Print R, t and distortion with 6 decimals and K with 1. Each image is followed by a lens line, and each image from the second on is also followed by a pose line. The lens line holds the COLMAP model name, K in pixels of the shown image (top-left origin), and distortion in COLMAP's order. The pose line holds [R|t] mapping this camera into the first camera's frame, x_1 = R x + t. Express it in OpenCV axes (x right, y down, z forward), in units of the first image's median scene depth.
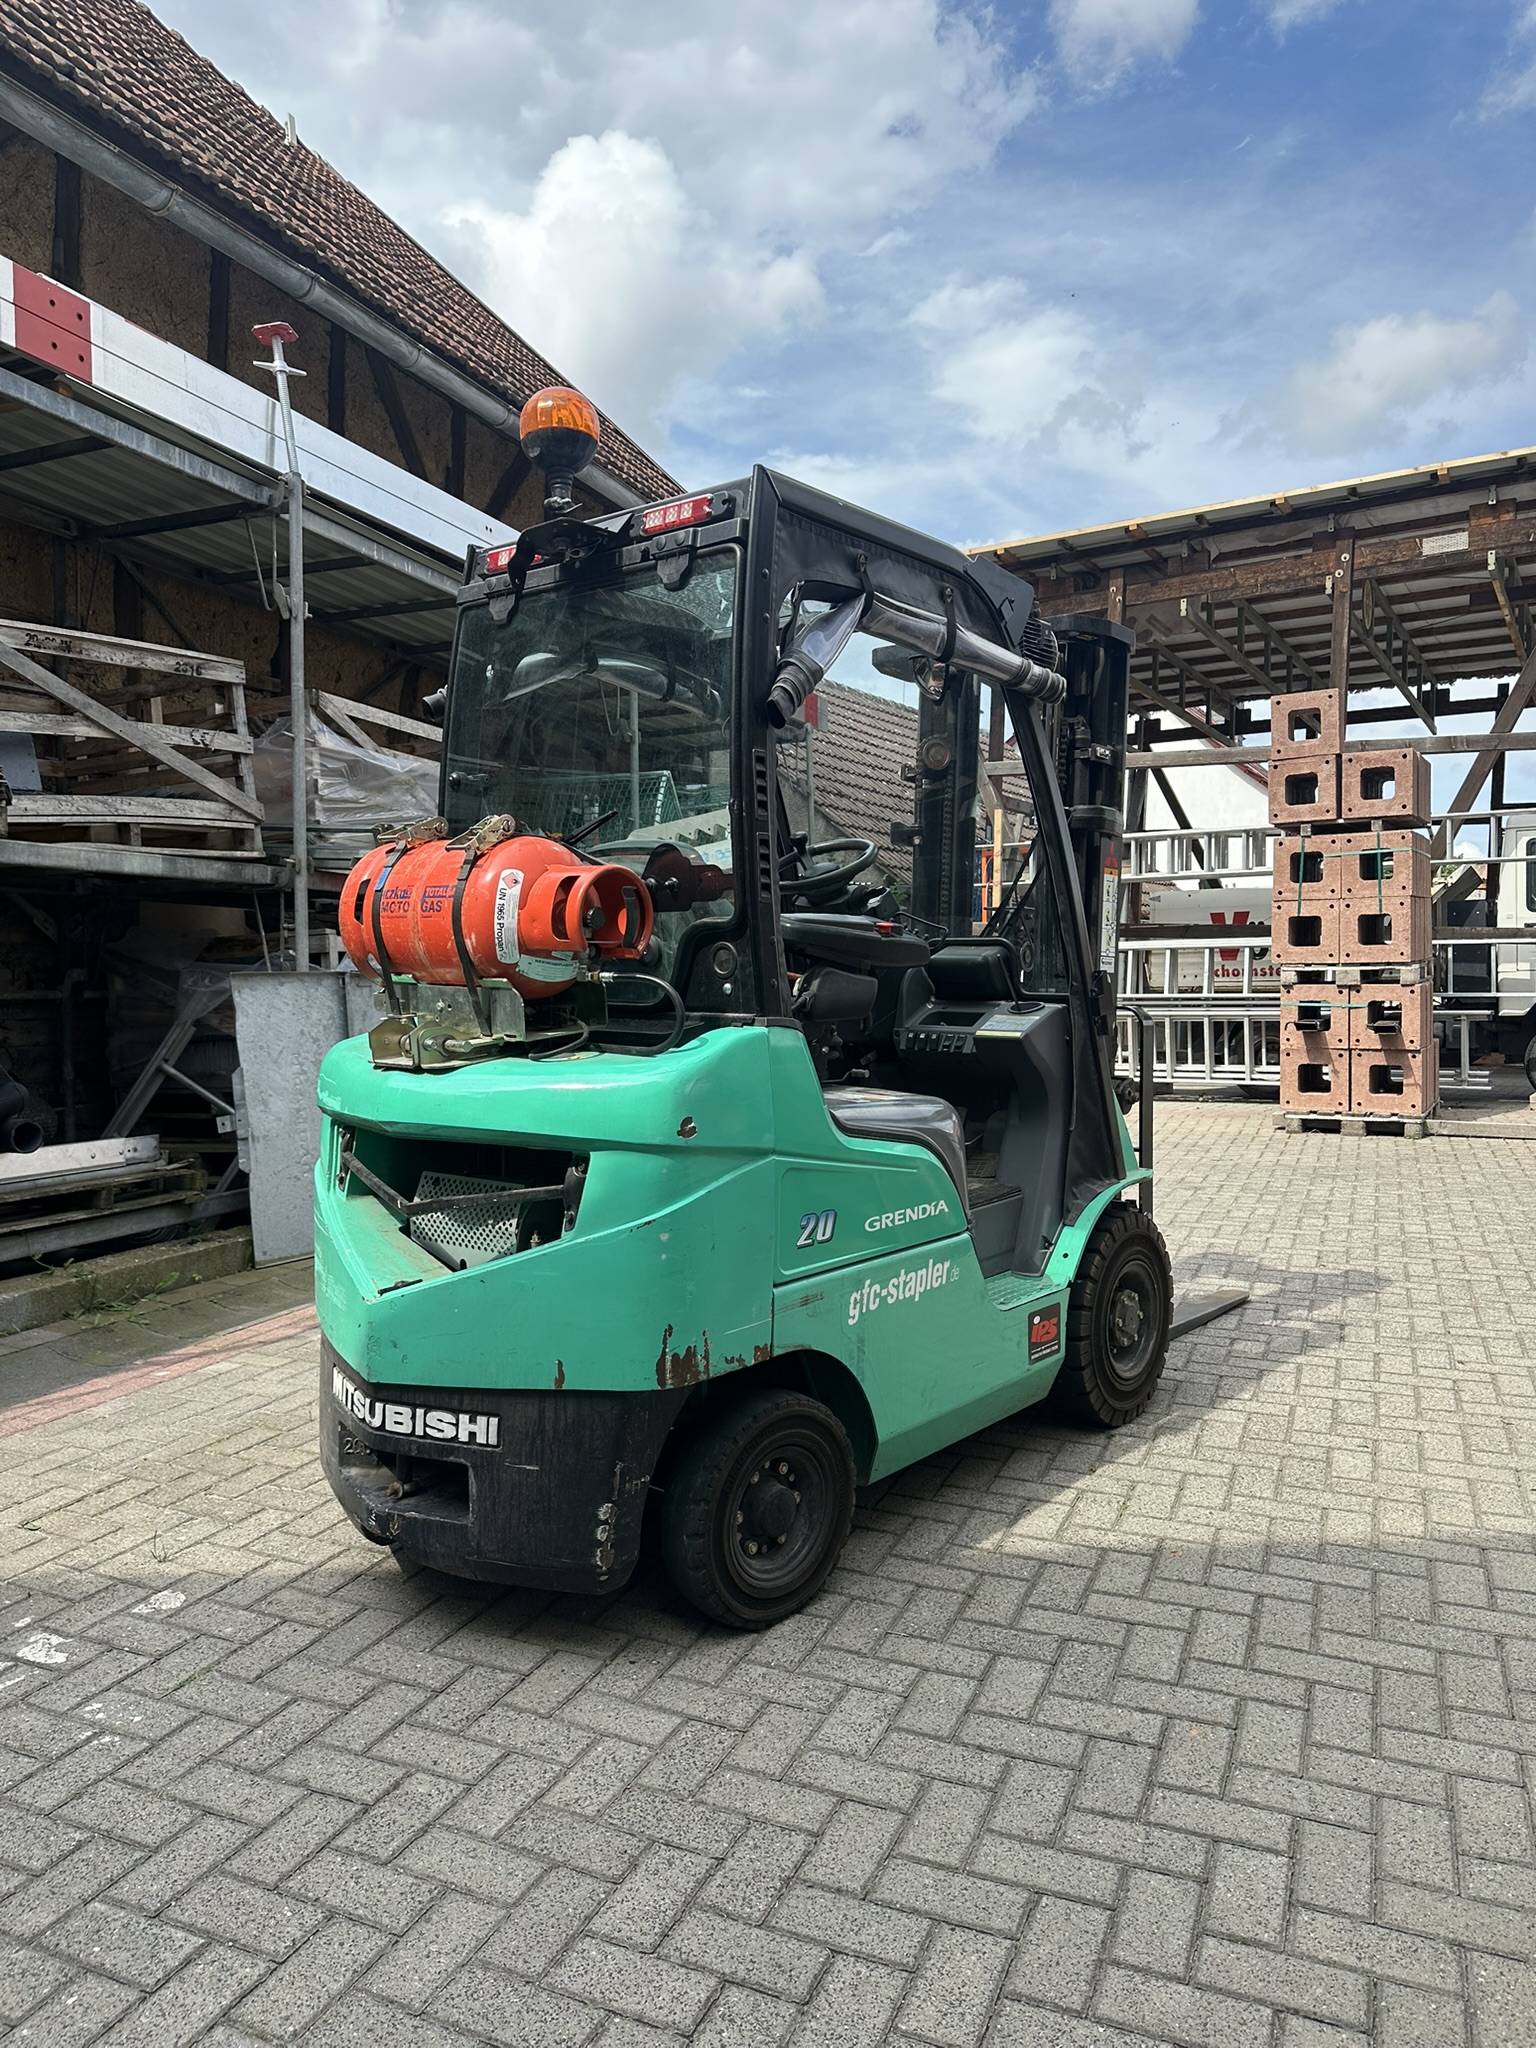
lens RADIAL K [[1442.0, 0, 762.8], [0, 1442.0, 1026.7], [0, 0, 1]] dist [0.008649, -0.007569]
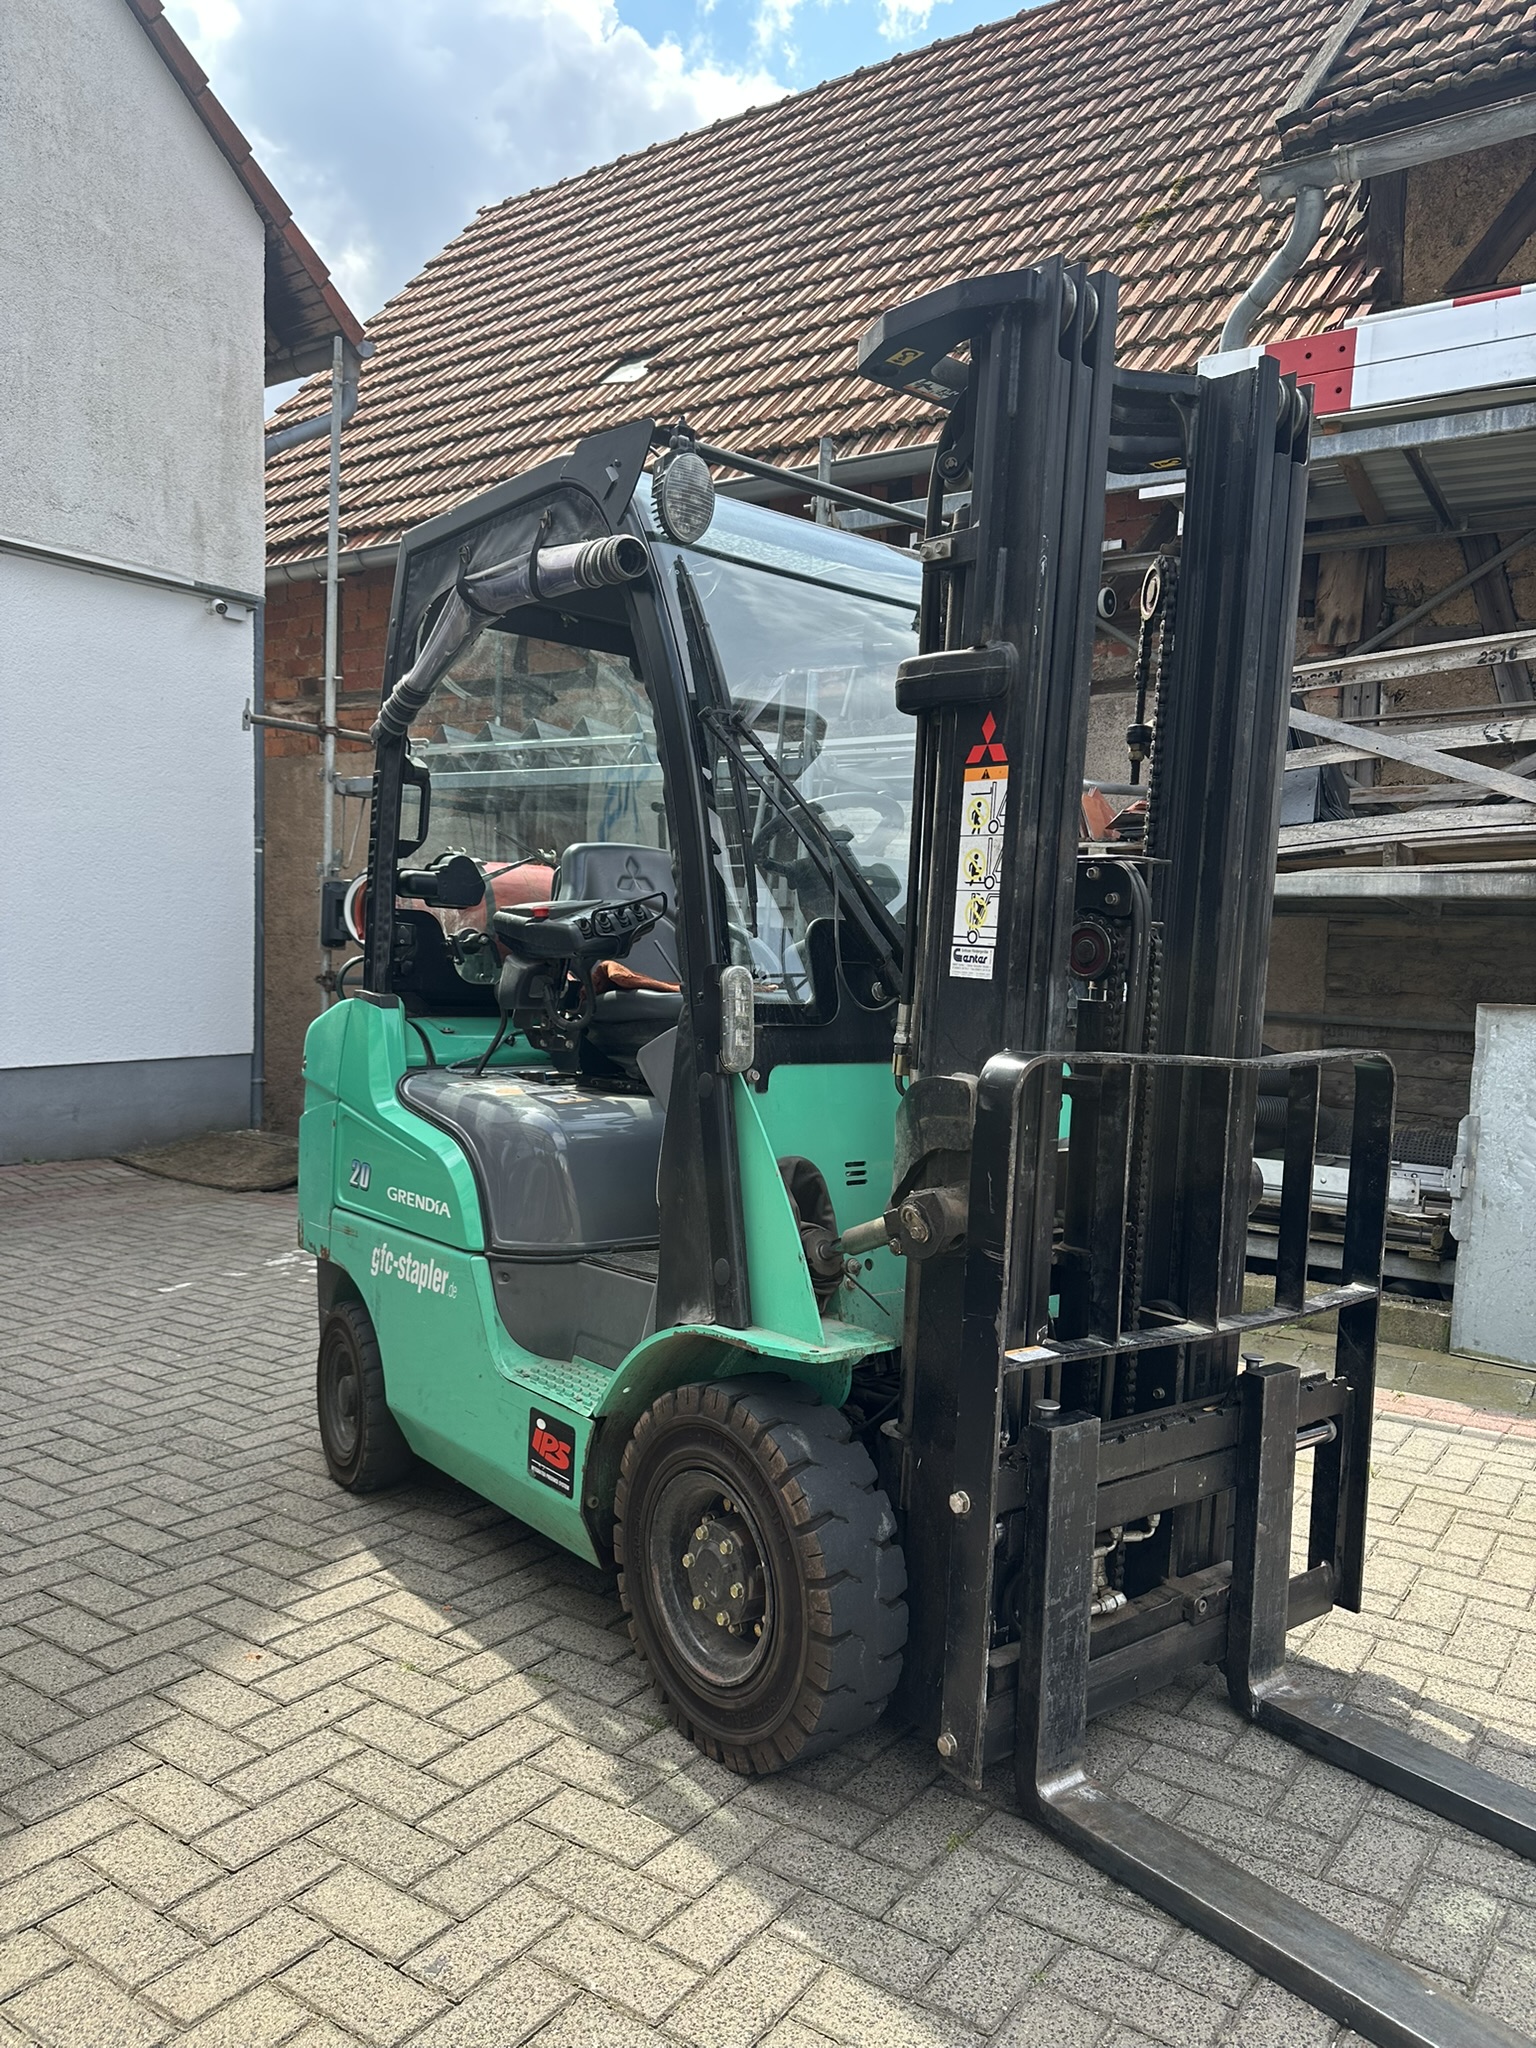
lens RADIAL K [[1458.5, 0, 775.9], [0, 1458.5, 1027.0], [0, 0, 1]] dist [0.000470, -0.002804]
pose [[-0.200828, 0.027523, -0.979240, 0.888316], [-0.080384, 0.995771, 0.044473, -0.046513], [0.976323, 0.087647, -0.197767, 1.227444]]
